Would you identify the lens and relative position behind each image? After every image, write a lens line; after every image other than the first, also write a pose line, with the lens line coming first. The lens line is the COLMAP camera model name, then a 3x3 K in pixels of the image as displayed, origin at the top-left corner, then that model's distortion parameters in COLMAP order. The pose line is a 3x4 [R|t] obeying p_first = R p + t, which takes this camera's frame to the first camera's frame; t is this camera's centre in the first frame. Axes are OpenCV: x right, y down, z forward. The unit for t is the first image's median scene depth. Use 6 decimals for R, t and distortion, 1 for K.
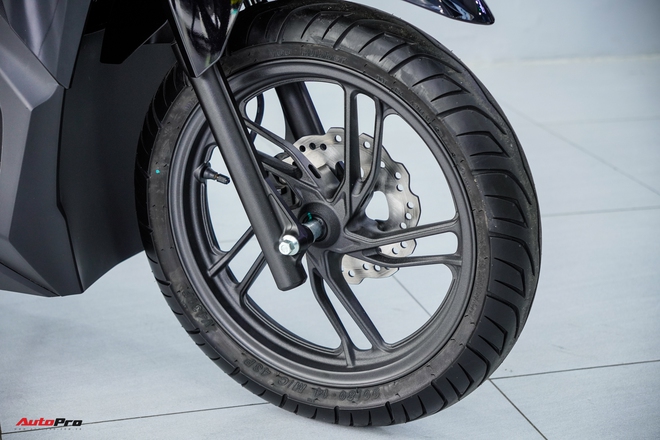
lens RADIAL K [[1412.3, 0, 330.0], [0, 1412.3, 220.0], [0, 0, 1]] dist [0.028531, 0.089941]
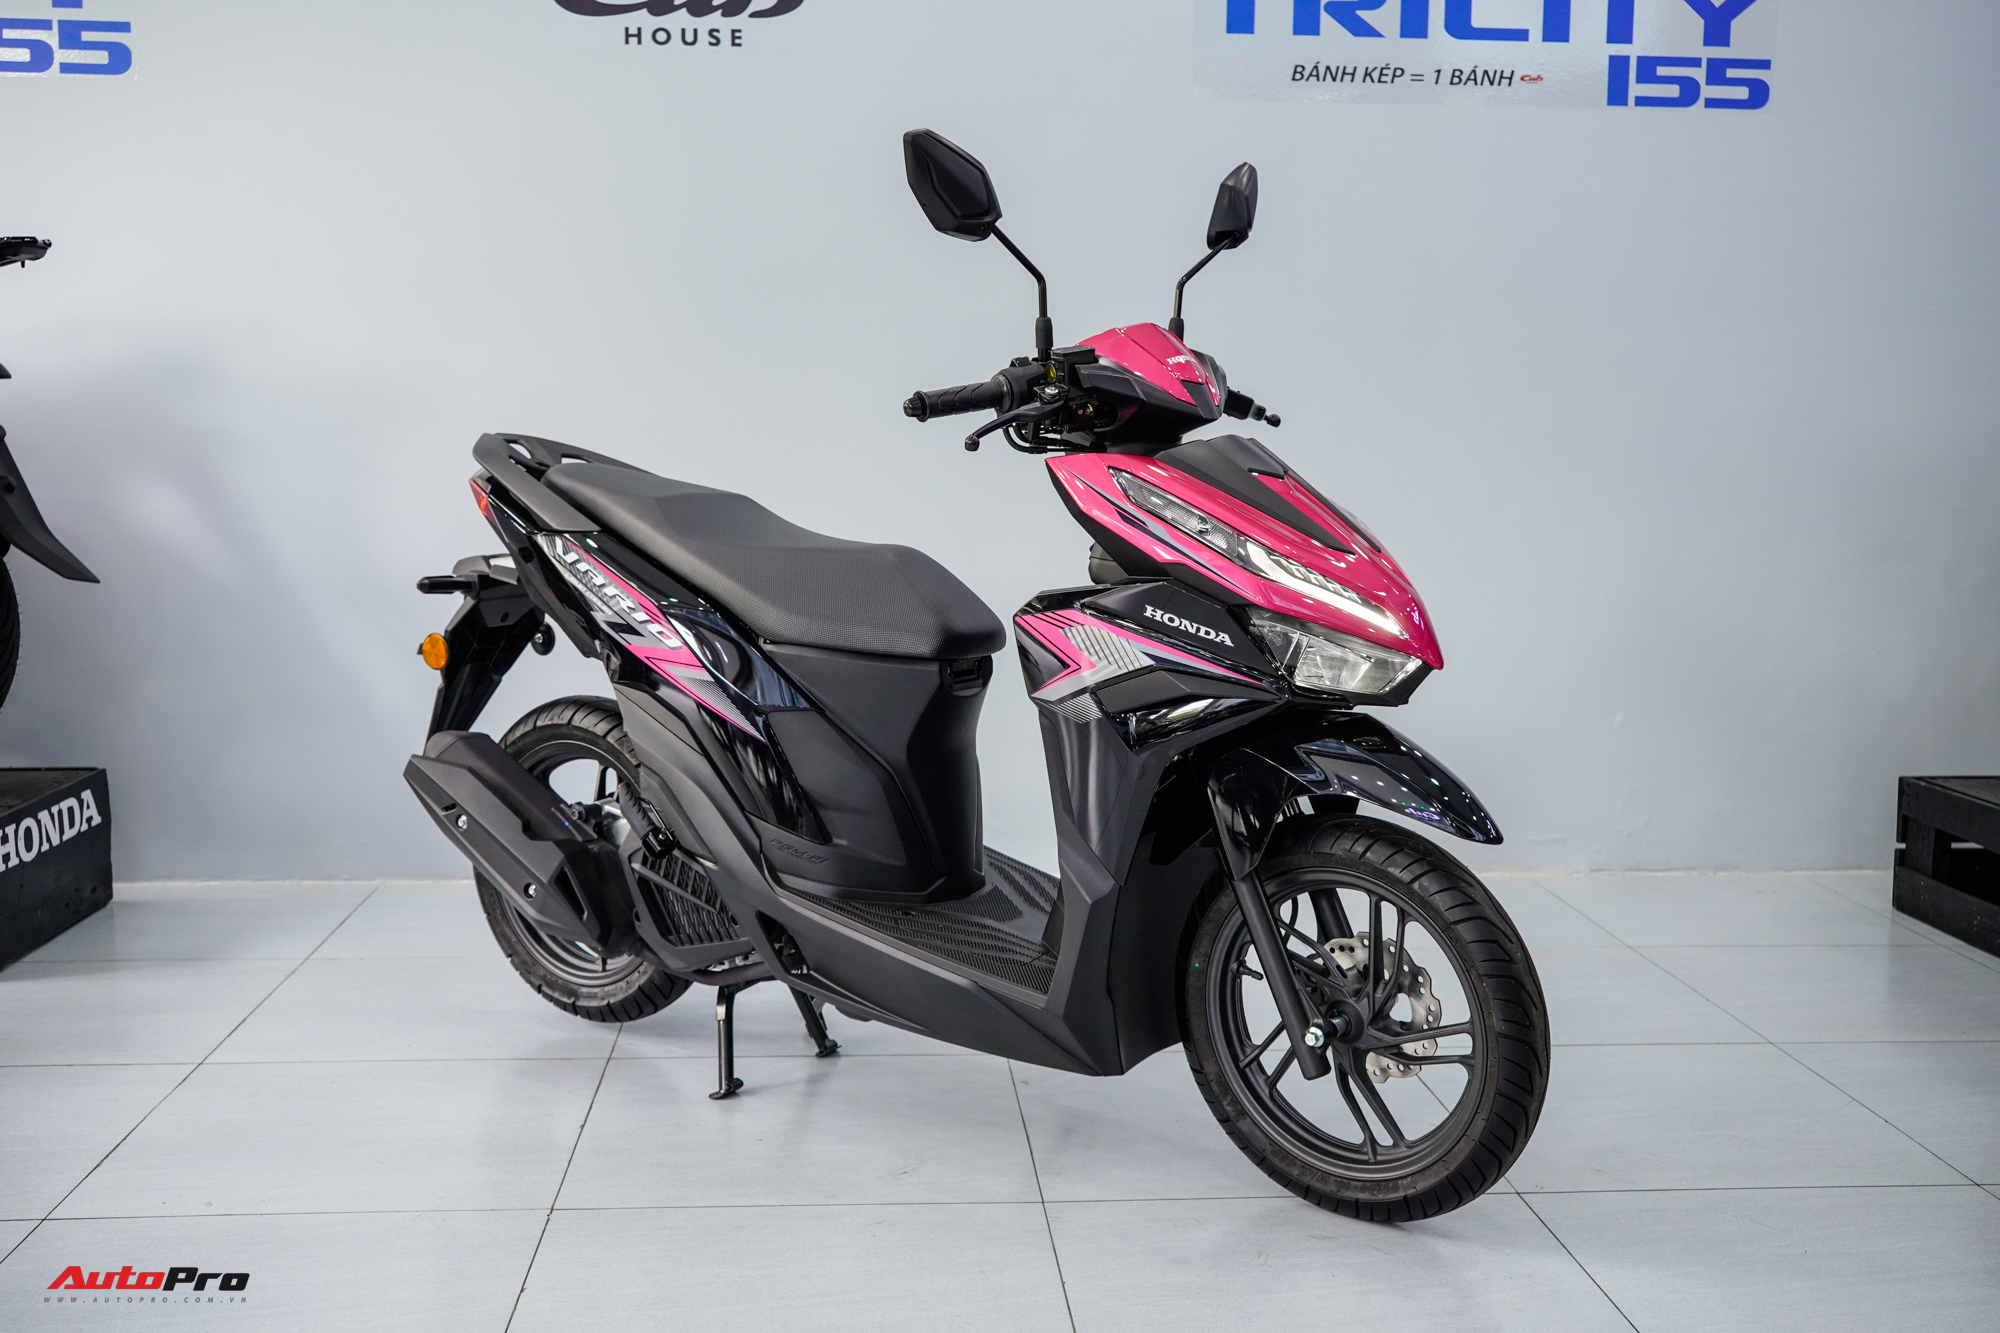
lens RADIAL K [[2052.1, 0, 1000.0], [0, 2052.1, 666.5], [0, 0, 1]] dist [0.003042, -0.000925]
pose [[0.977396, 0.018992, -0.210563, 0.059121], [-0.060183, 0.979746, -0.190987, 0.052219], [0.202671, 0.199342, 0.958742, -0.600961]]
